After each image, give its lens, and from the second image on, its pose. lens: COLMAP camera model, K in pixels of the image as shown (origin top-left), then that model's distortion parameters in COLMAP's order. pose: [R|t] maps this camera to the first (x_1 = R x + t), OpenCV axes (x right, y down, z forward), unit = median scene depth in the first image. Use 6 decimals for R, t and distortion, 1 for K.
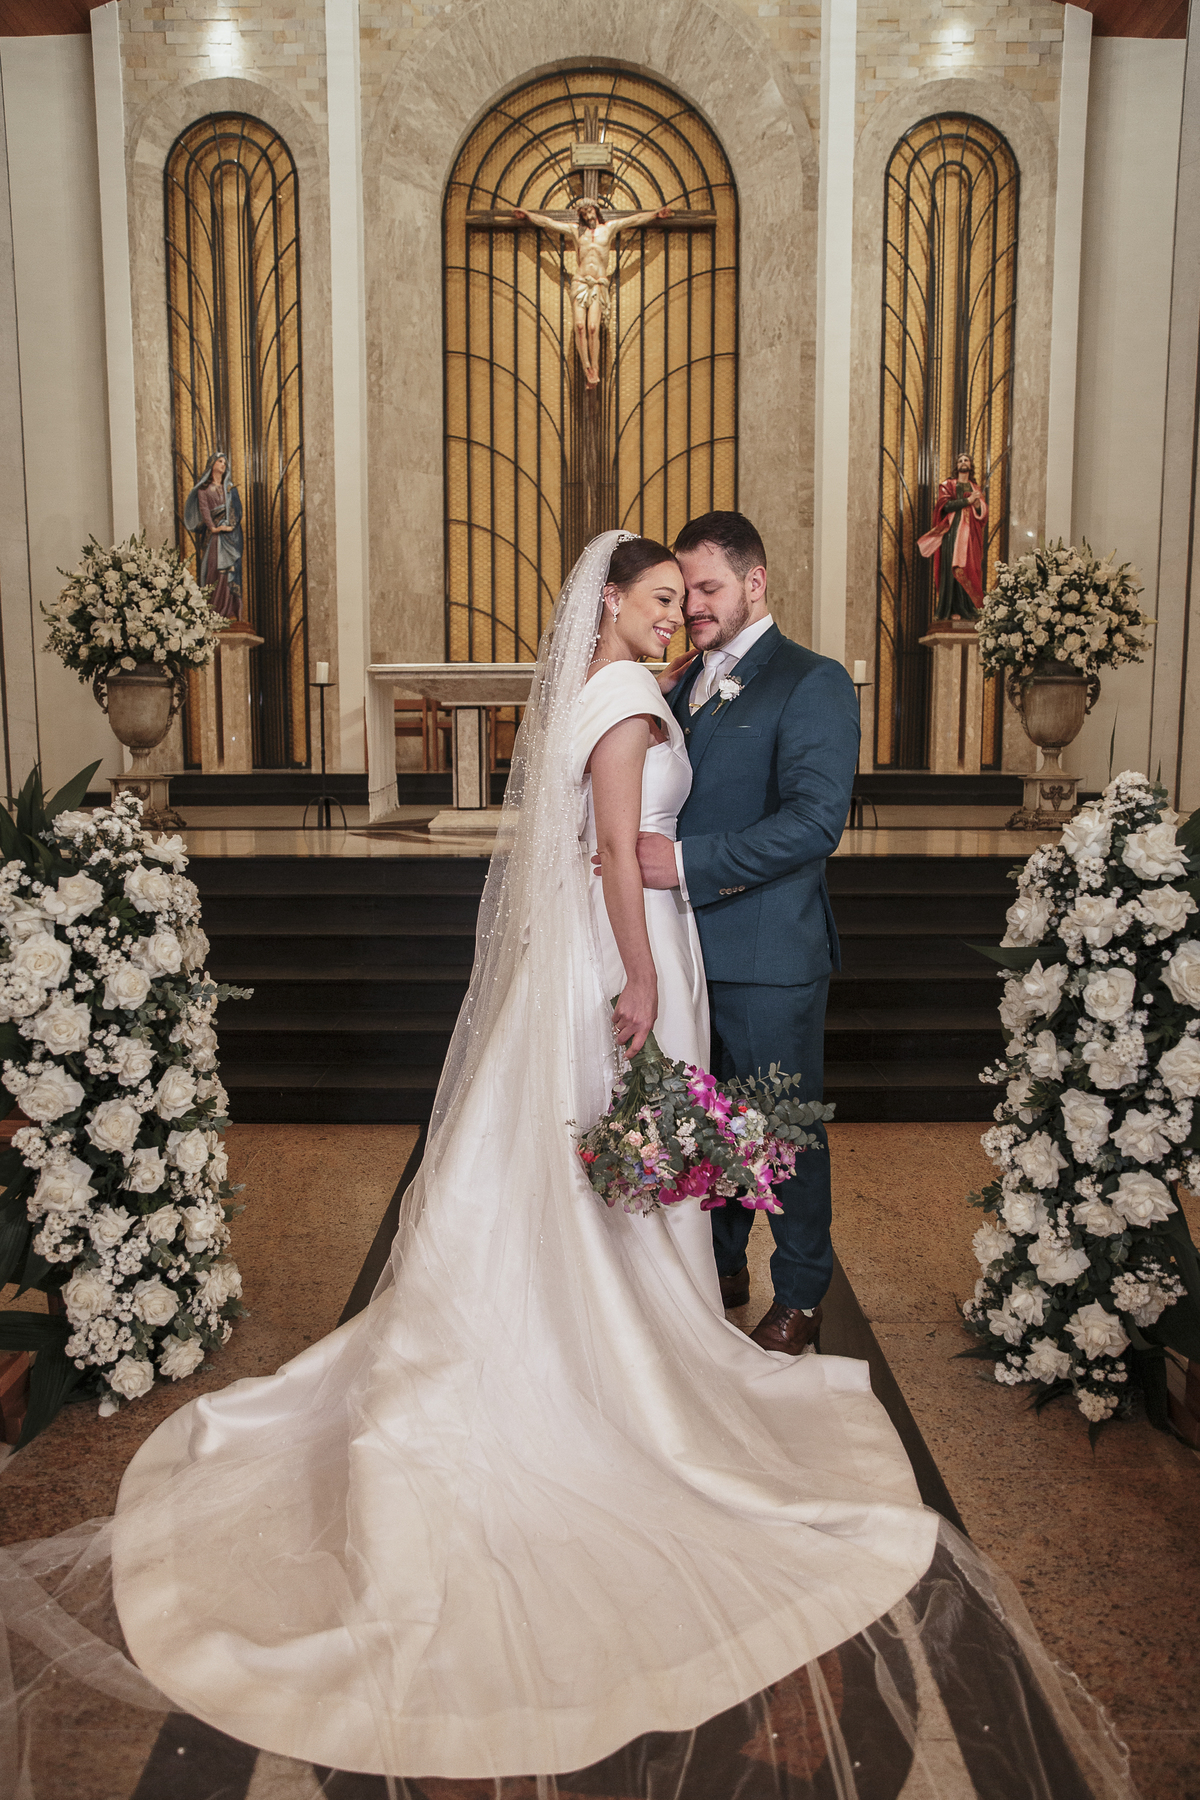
lens RADIAL K [[1273.1, 0, 590.7], [0, 1273.1, 924.5], [0, 0, 1]] dist [-0.110620, 0.090515]
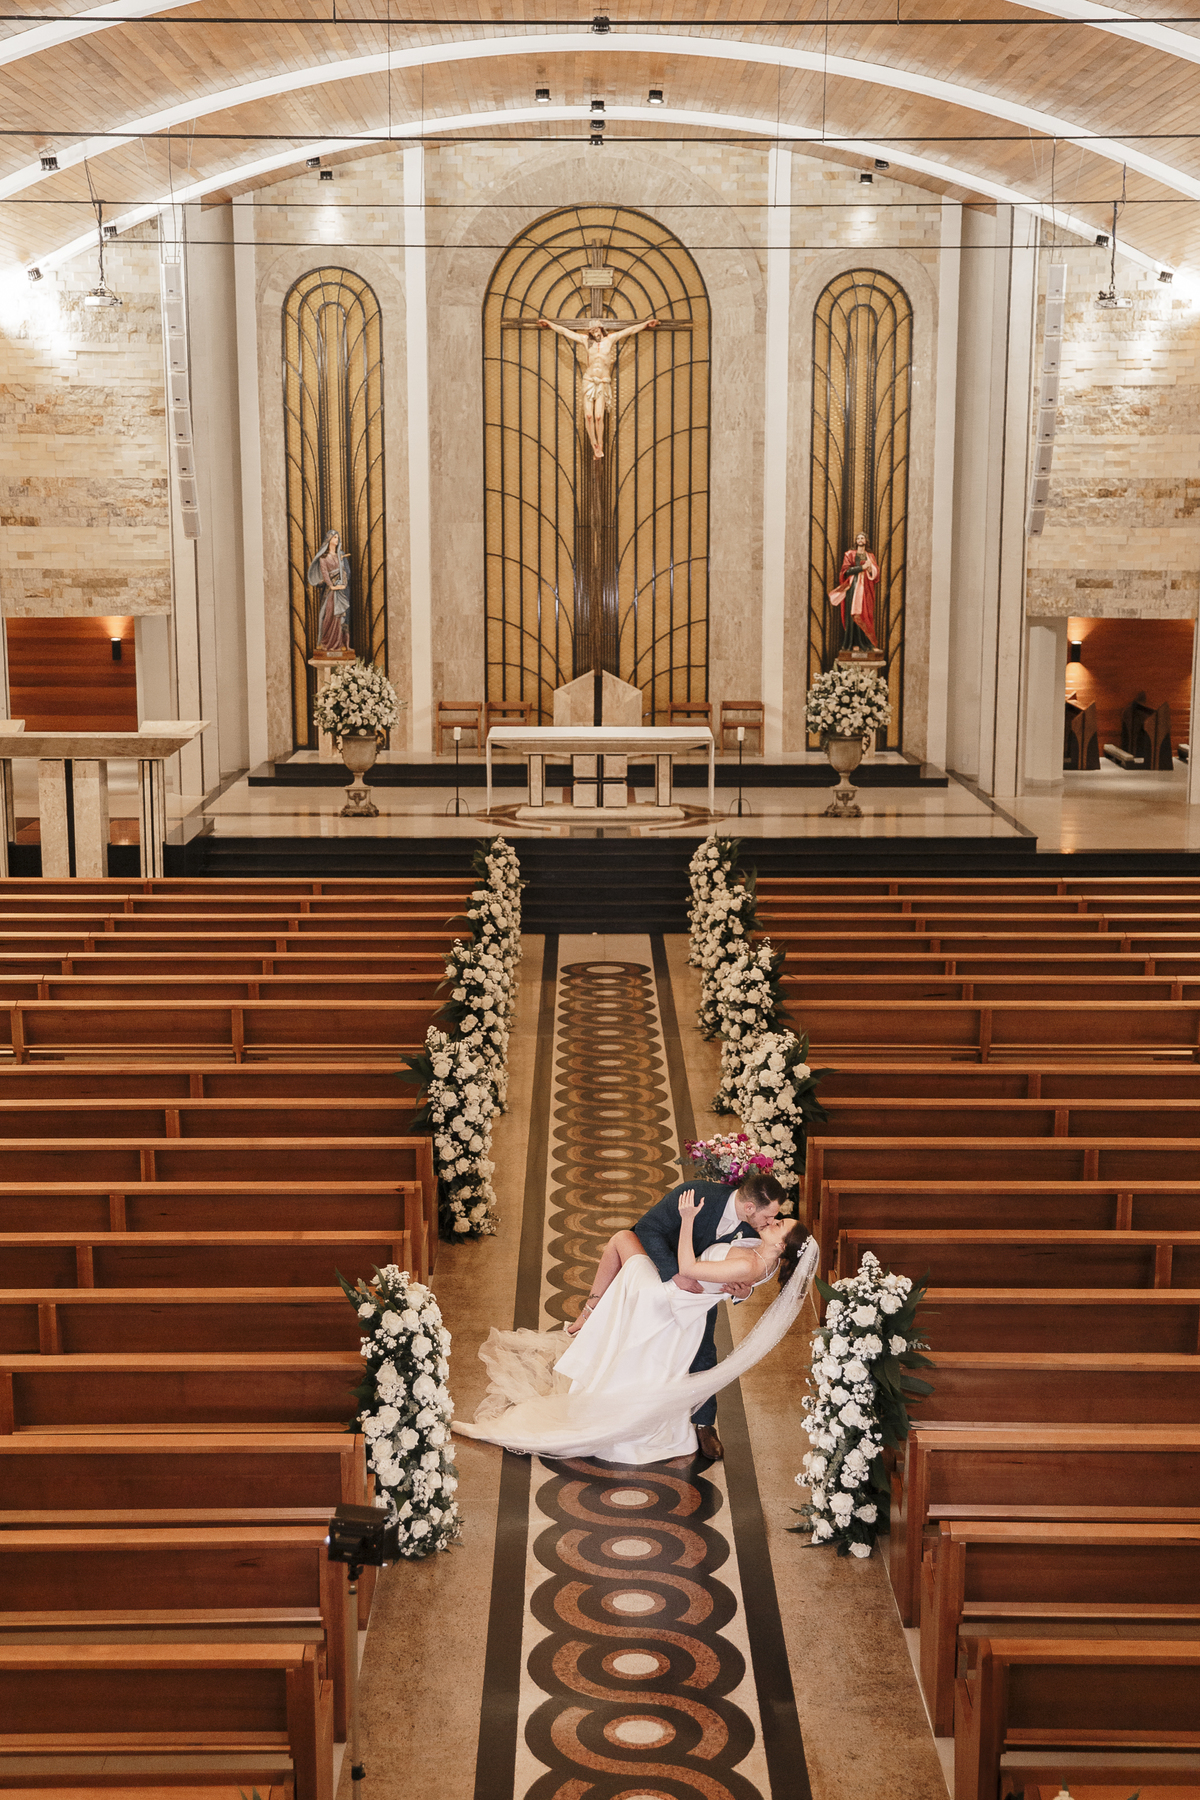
lens RADIAL K [[2641.8, 0, 604.2], [0, 2641.8, 1058.8], [0, 0, 1]] dist [0.000490, -0.009193]
pose [[0.999965, -0.000400, 0.008366, -0.016490], [-0.000214, 0.997309, 0.073316, -0.001869], [-0.008373, -0.073315, 0.997274, -1.896428]]
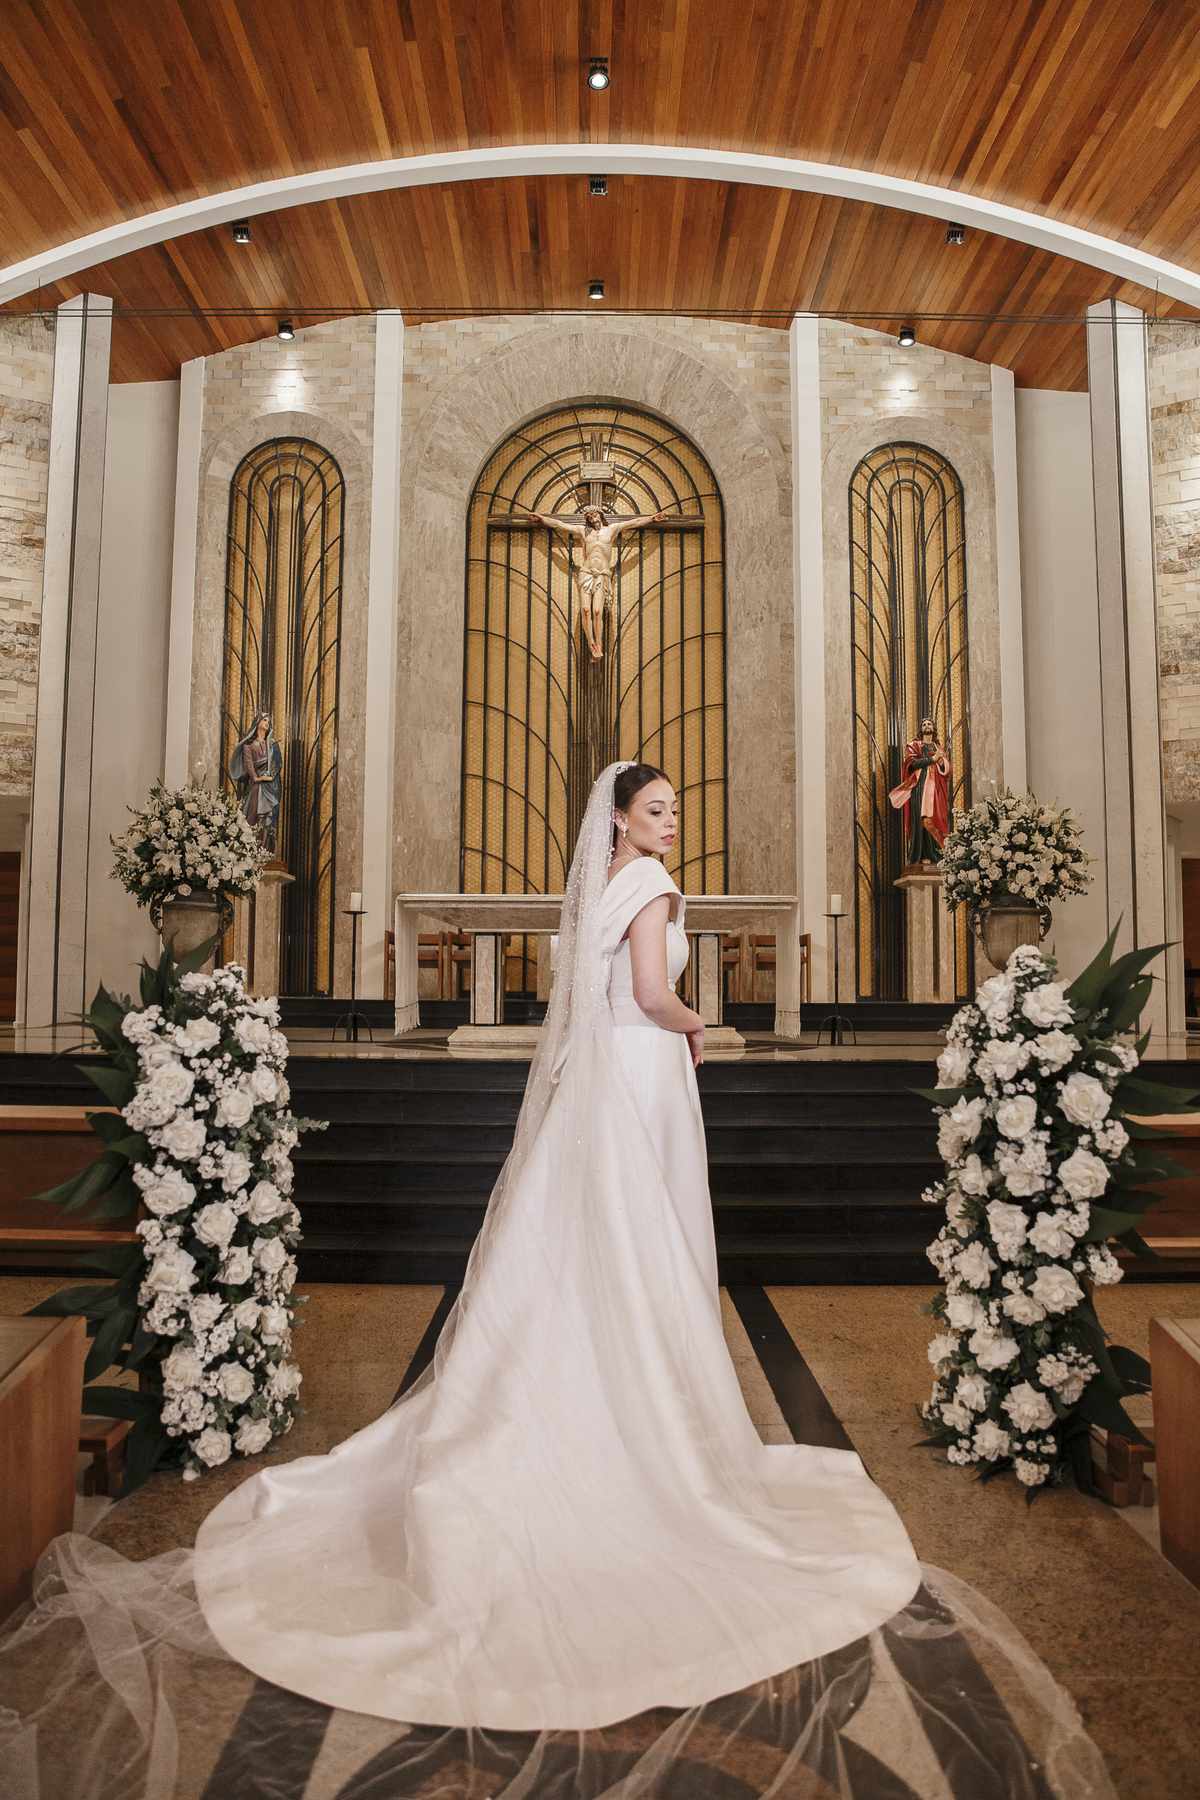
lens RADIAL K [[1247.0, 0, 588.8], [0, 1247.0, 903.6], [0, 0, 1]] dist [-0.122566, 0.119476]
pose [[0.999975, 0.007052, -0.000786, -0.003232], [-0.007059, 0.977432, -0.211133, 0.020815], [-0.000720, 0.211133, 0.977457, -0.047870]]
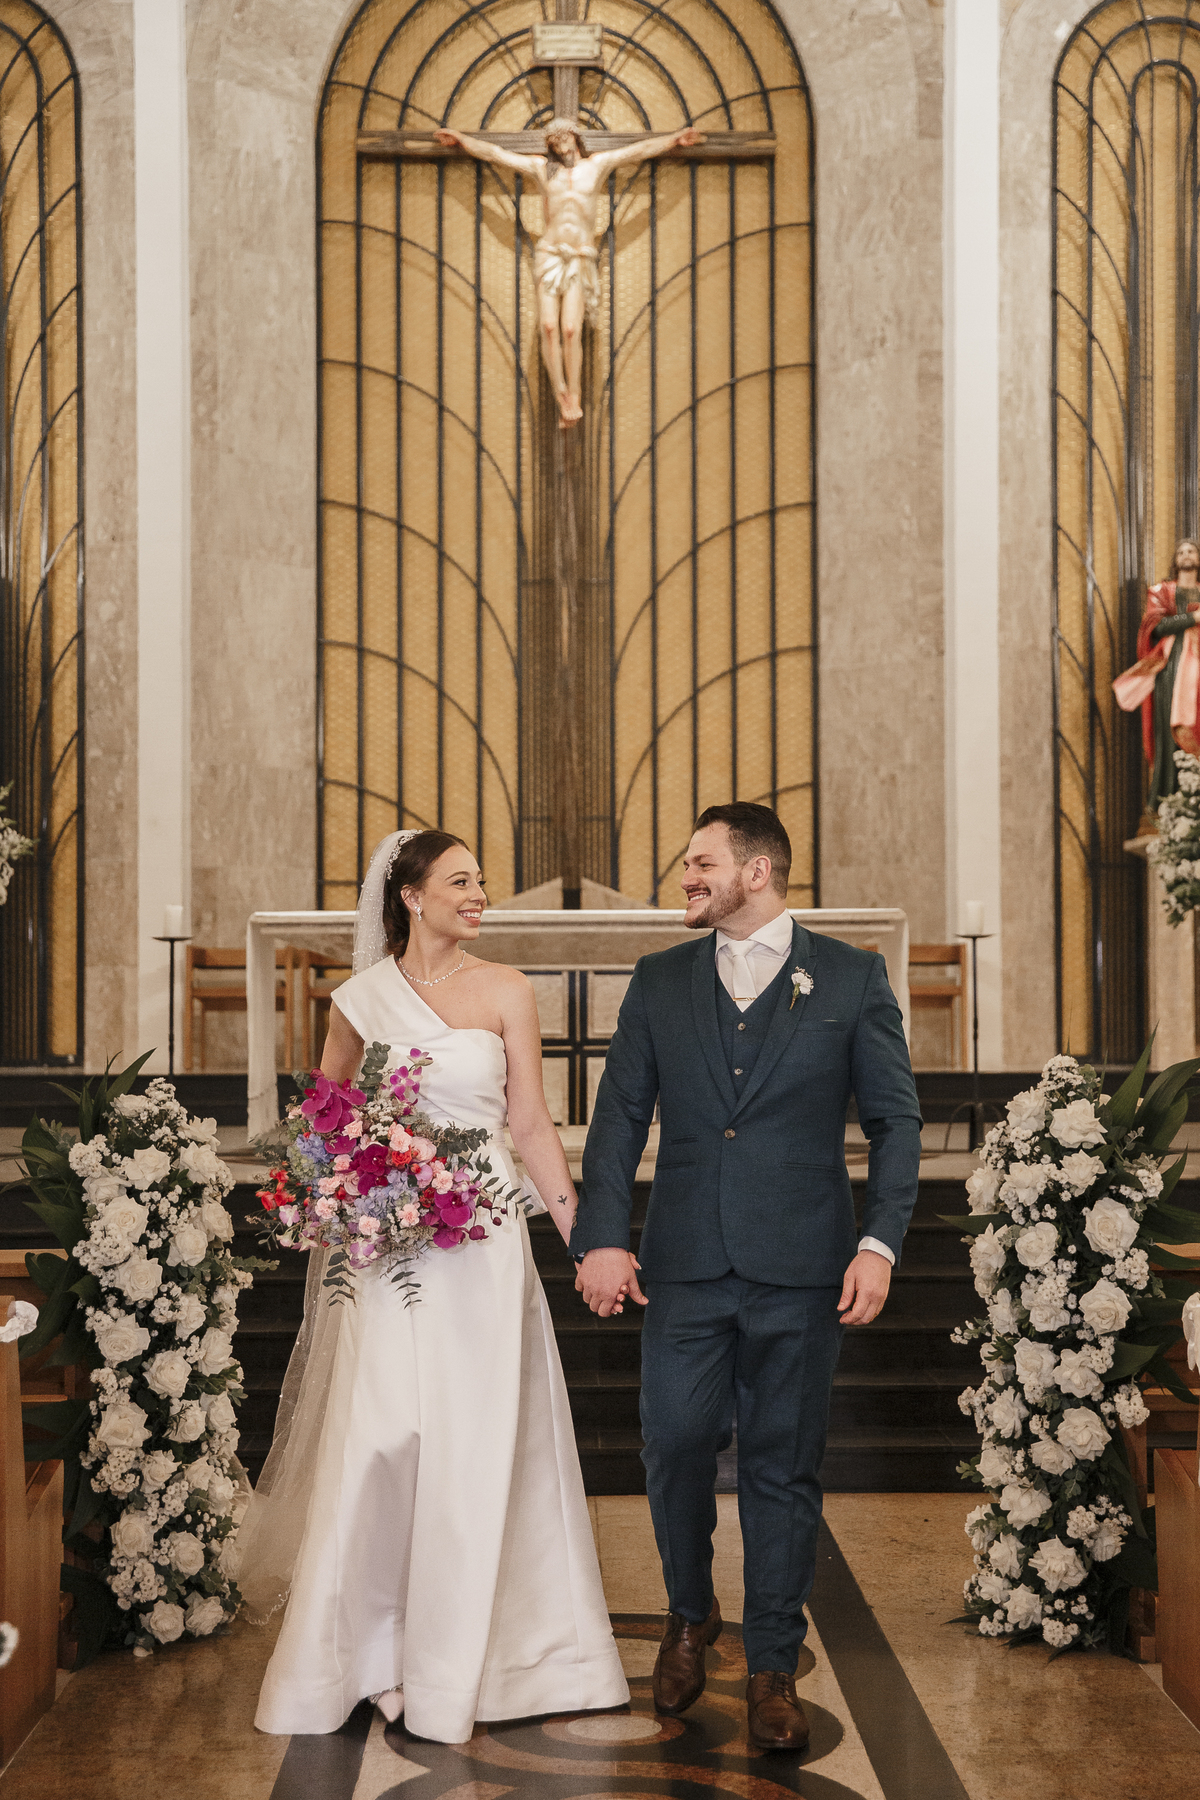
lens RADIAL K [[2884.7, 0, 600.0], [0, 2884.7, 900.0], [0, 0, 1]] dist [0.127753, 0.082274]
pose [[0.999873, -0.002479, 0.015767, -0.006853], [0.005279, 0.983638, -0.180076, 0.042468], [-0.015063, 0.180137, 0.983526, -0.325199]]
